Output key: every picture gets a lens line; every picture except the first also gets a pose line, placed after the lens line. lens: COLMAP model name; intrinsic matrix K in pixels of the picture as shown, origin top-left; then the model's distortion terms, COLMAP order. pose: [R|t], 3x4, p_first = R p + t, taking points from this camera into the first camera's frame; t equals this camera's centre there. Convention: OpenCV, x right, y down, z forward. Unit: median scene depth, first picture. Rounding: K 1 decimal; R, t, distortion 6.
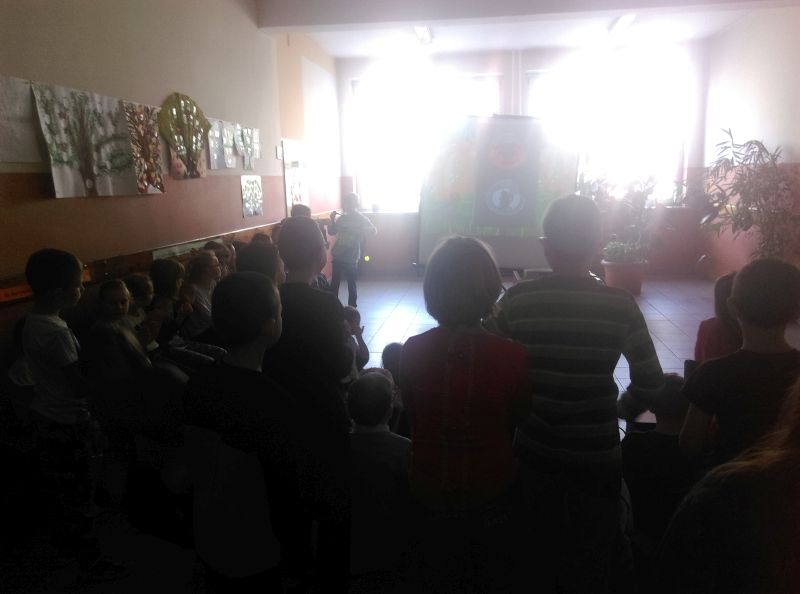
lens RADIAL K [[651.9, 0, 400.0], [0, 651.9, 297.0], [0, 0, 1]] dist [0.091737, -0.140378]
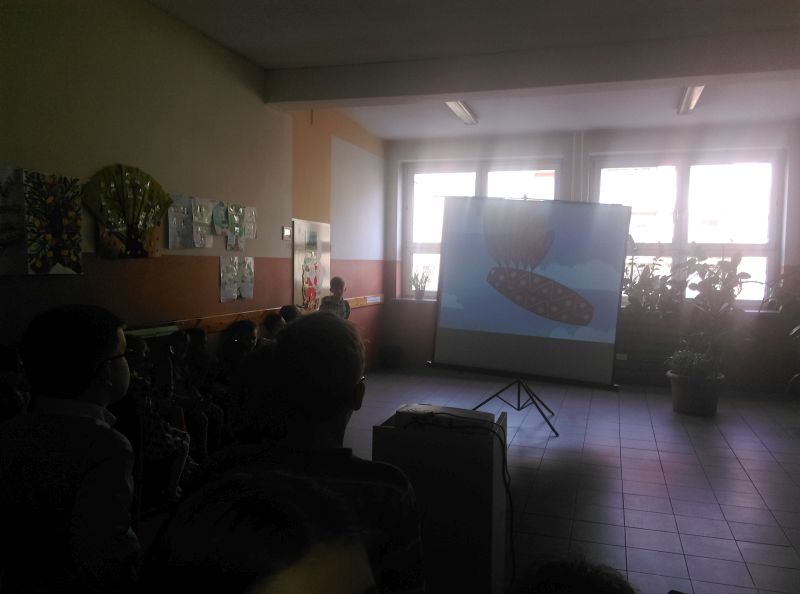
lens RADIAL K [[651.9, 0, 400.0], [0, 651.9, 297.0], [0, 0, 1]] dist [0.091737, -0.140378]
pose [[0.984032, 0.045315, -0.172128, 0.179485], [-0.066492, 0.990626, -0.119330, -0.042838], [0.165107, 0.128869, 0.977820, 0.184264]]
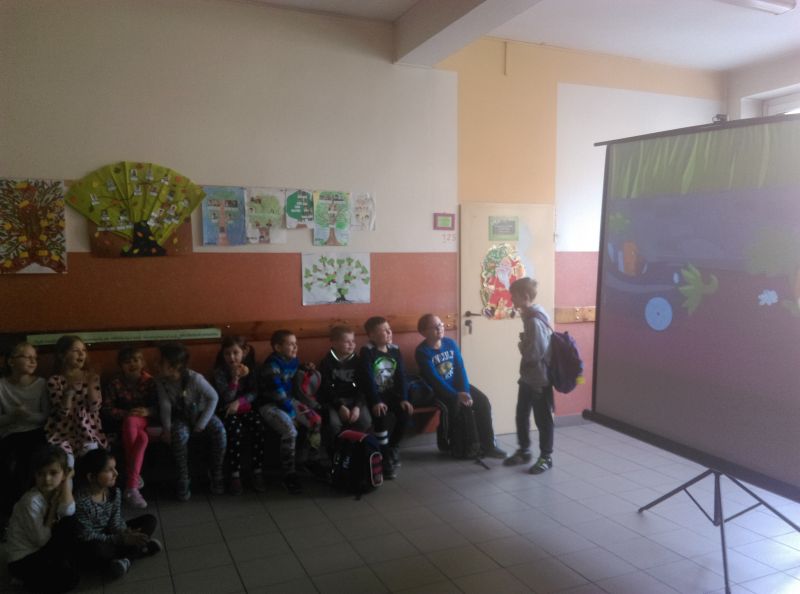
lens RADIAL K [[651.9, 0, 400.0], [0, 651.9, 297.0], [0, 0, 1]] dist [0.091737, -0.140378]
pose [[0.519447, 0.063666, -0.852127, 0.557256], [-0.155041, 0.987691, -0.020717, -0.150972], [0.840320, 0.142875, 0.522924, 0.780787]]
